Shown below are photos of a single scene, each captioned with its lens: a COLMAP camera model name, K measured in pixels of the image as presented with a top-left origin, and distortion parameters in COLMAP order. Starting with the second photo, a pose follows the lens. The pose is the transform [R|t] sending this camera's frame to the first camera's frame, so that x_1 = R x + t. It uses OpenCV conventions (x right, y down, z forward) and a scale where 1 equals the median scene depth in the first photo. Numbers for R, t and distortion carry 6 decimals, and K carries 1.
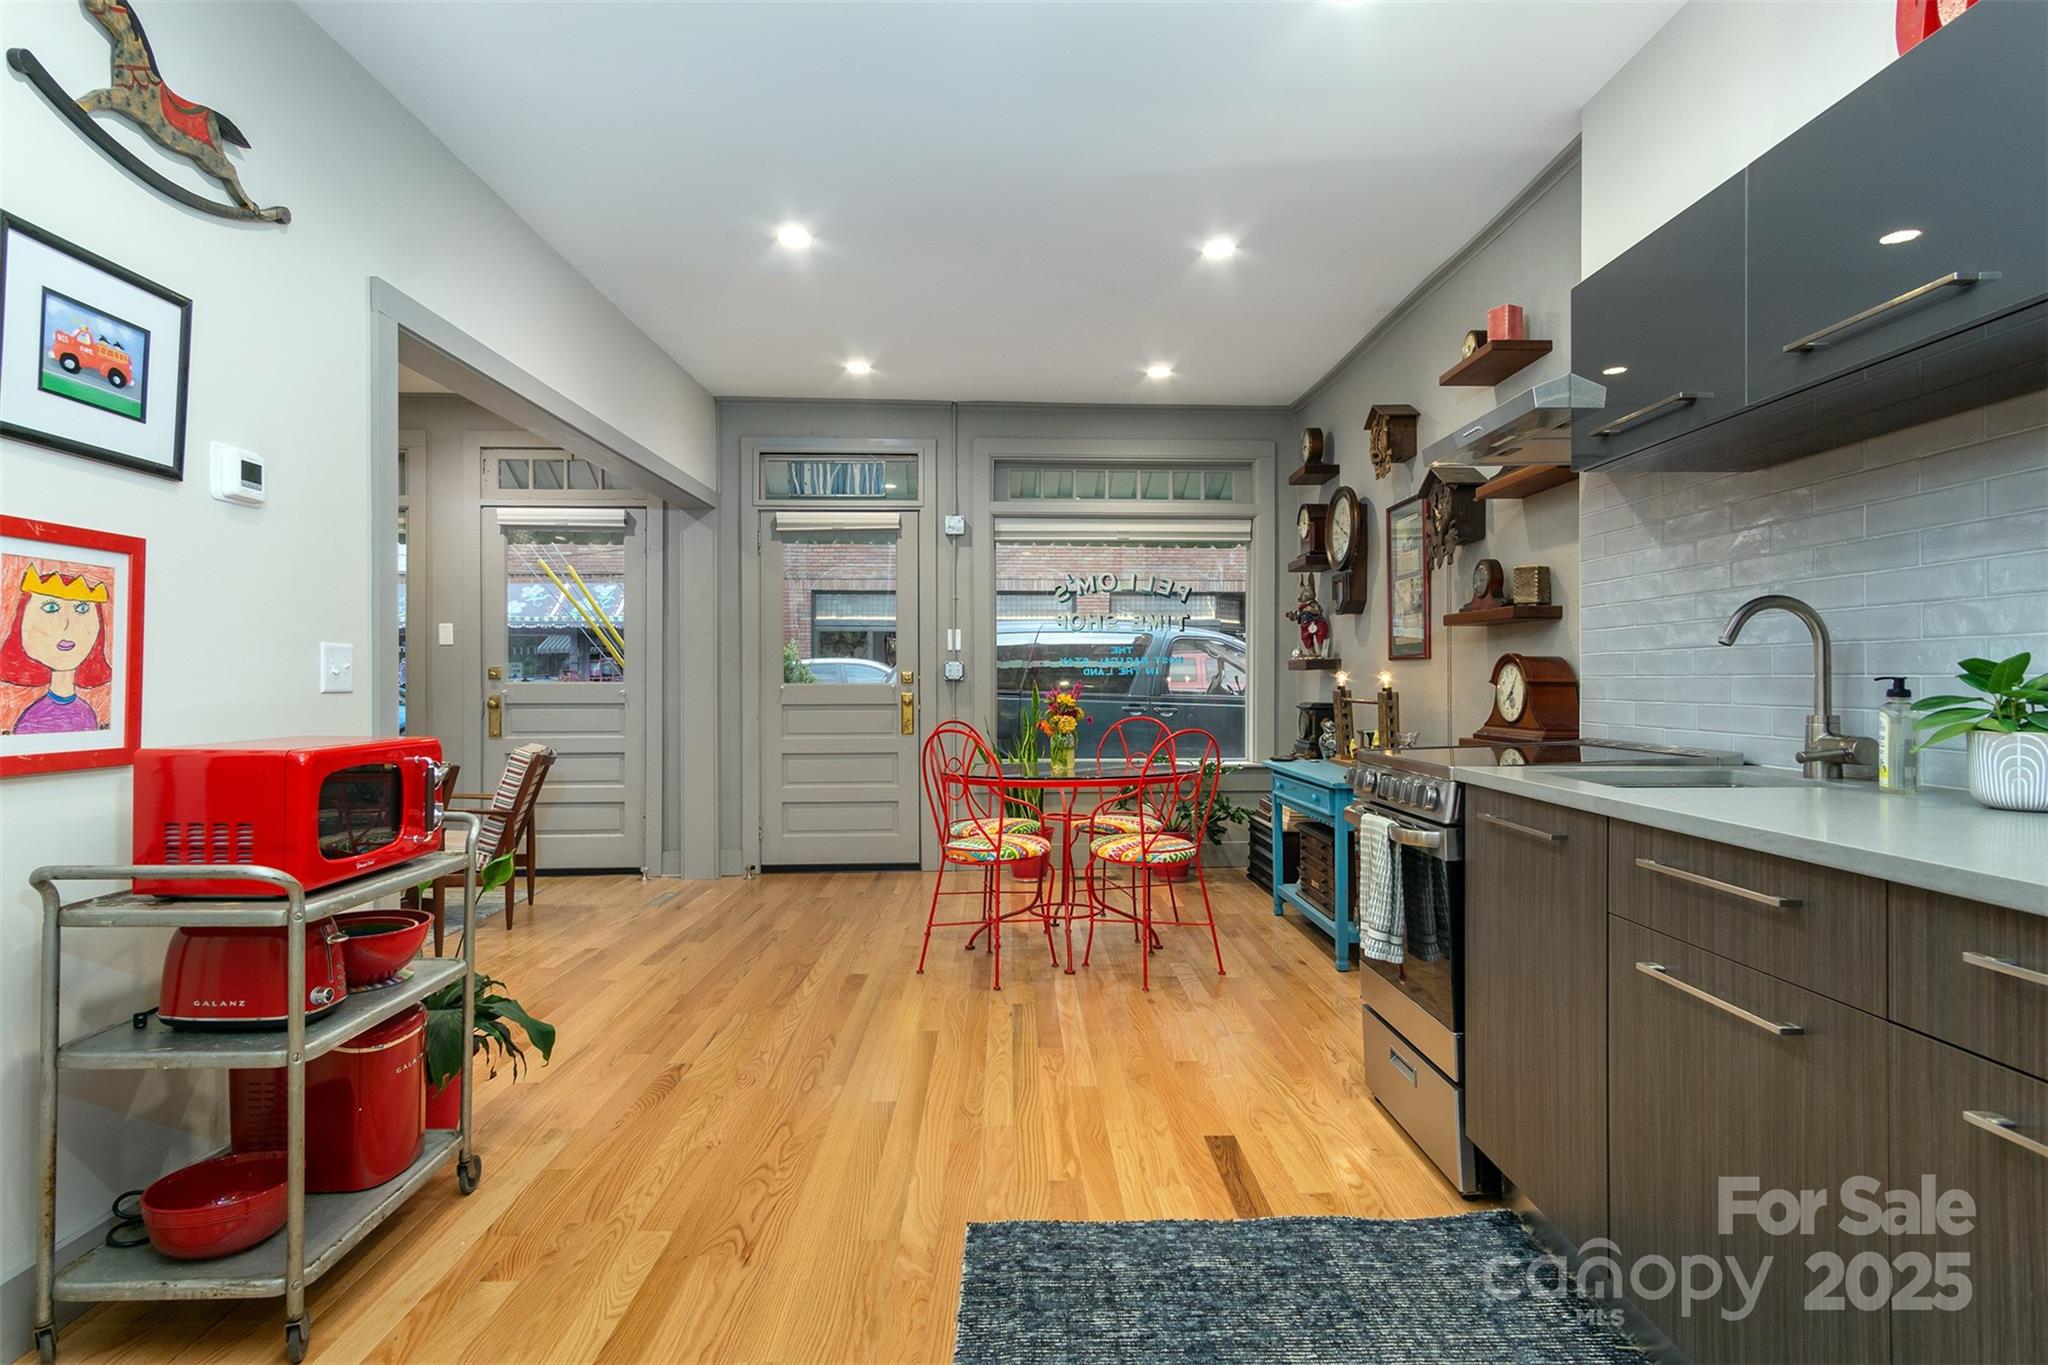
lens RADIAL K [[1077.1, 0, 1017.8], [0, 1077.1, 683.4], [0, 0, 1]] dist [0.002866, 0.001547]
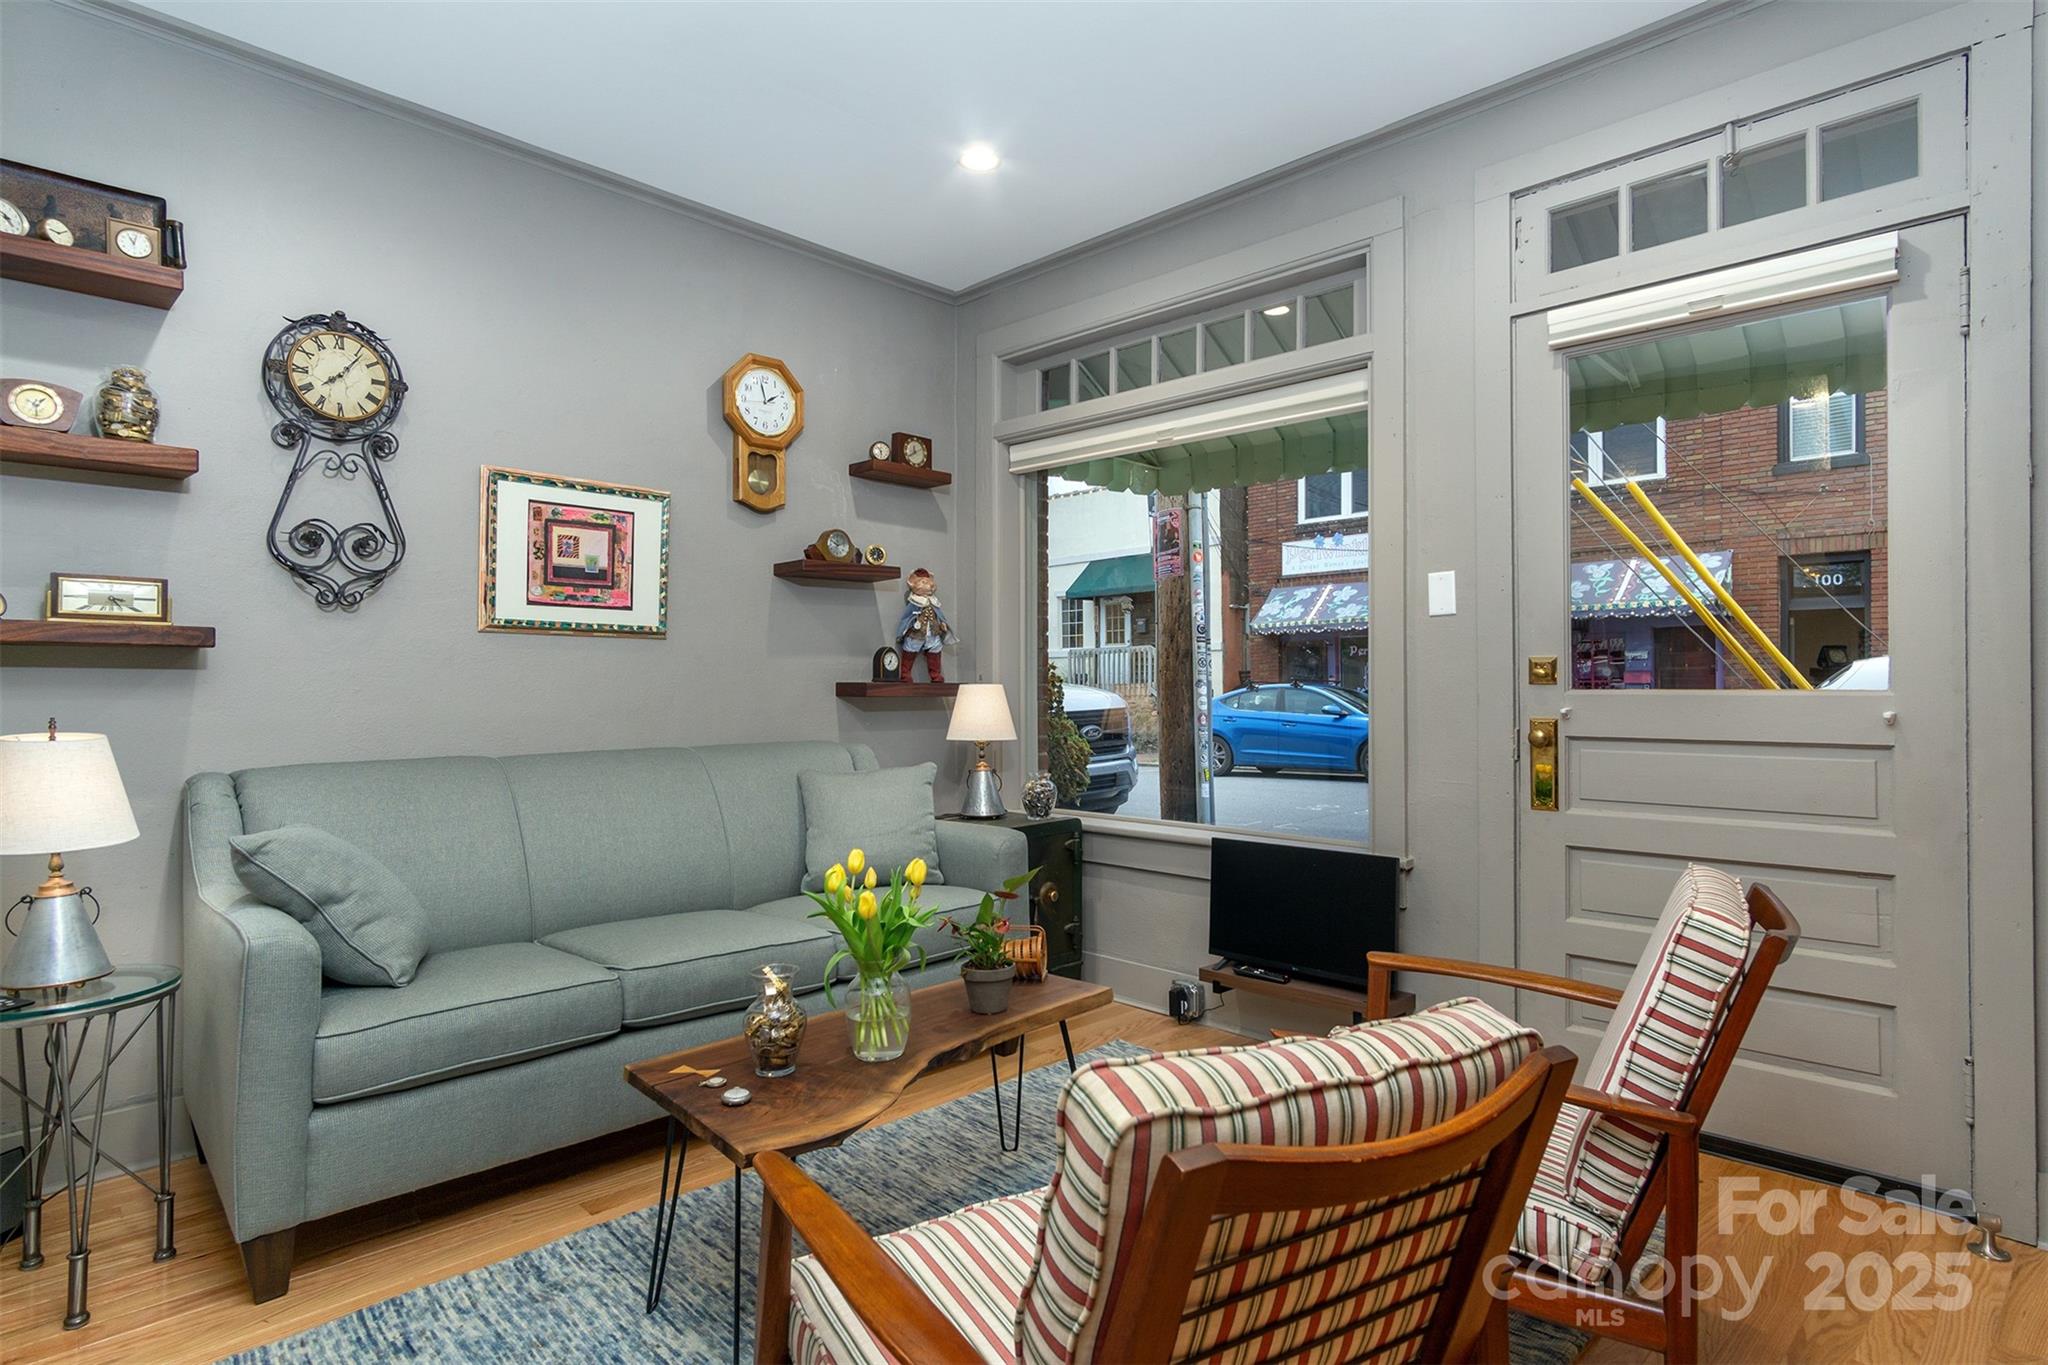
lens RADIAL K [[1077.1, 0, 1017.8], [0, 1077.1, 683.4], [0, 0, 1]] dist [0.002866, 0.001547]
pose [[0.672180, -0.004060, -0.740376, -0.768561], [0.002106, 0.999991, -0.003571, -0.006329], [0.740385, 0.000841, 0.672183, 1.362615]]
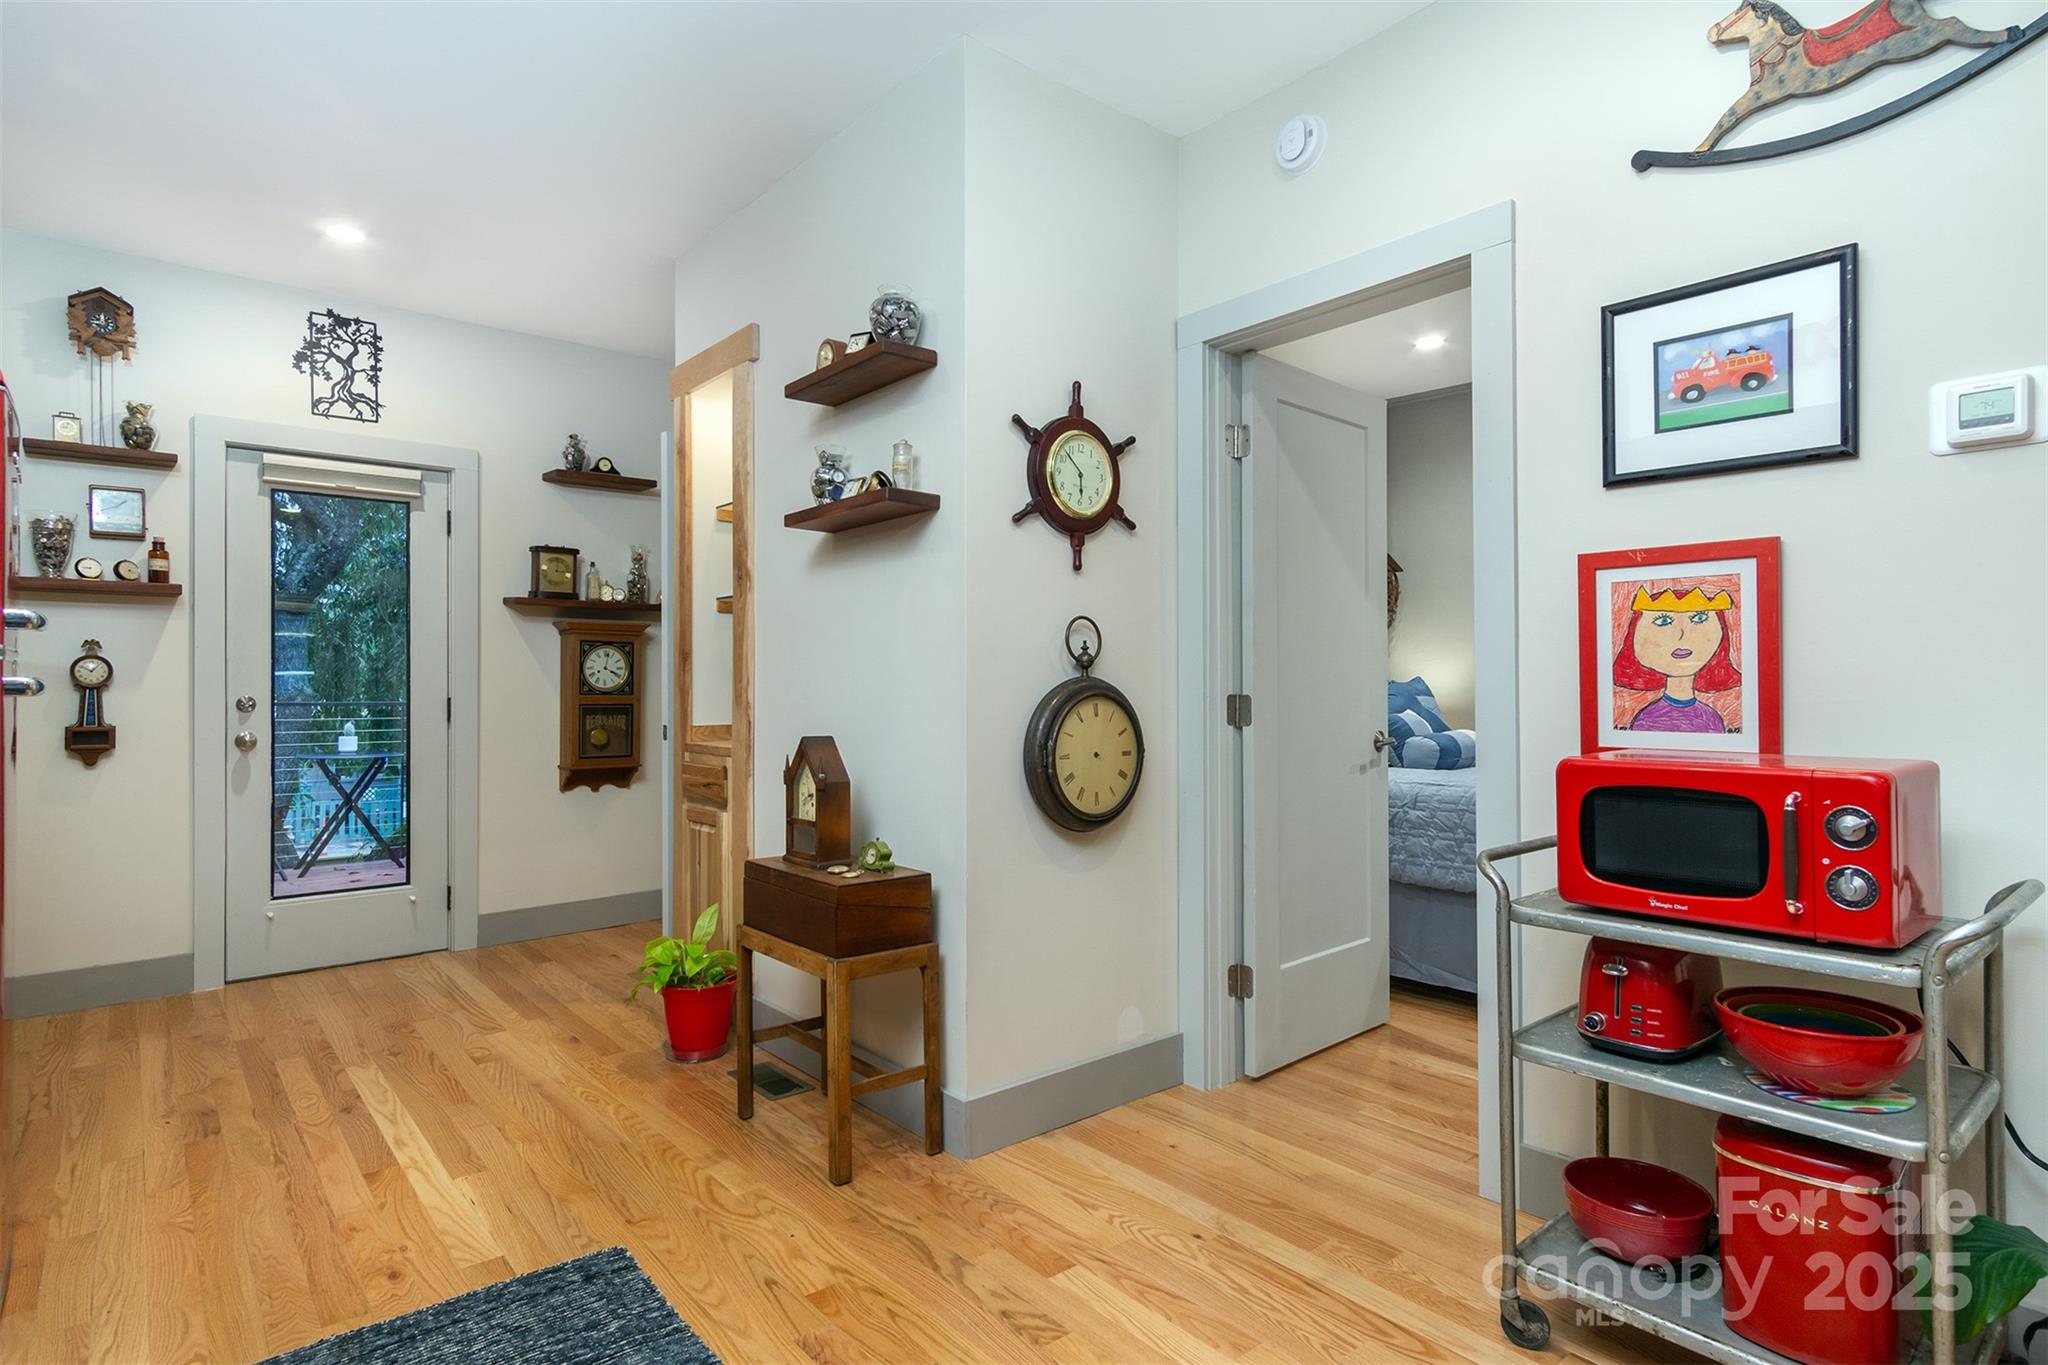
lens RADIAL K [[1071.2, 0, 1028.8], [0, 1071.2, 678.2], [0, 0, 1]] dist [0.000790, 0.003049]
pose [[-0.773288, -0.000666, -0.634055, 0.264439], [0.004009, 0.999974, -0.005939, -0.004867], [0.634042, -0.007134, -0.773265, 1.144191]]
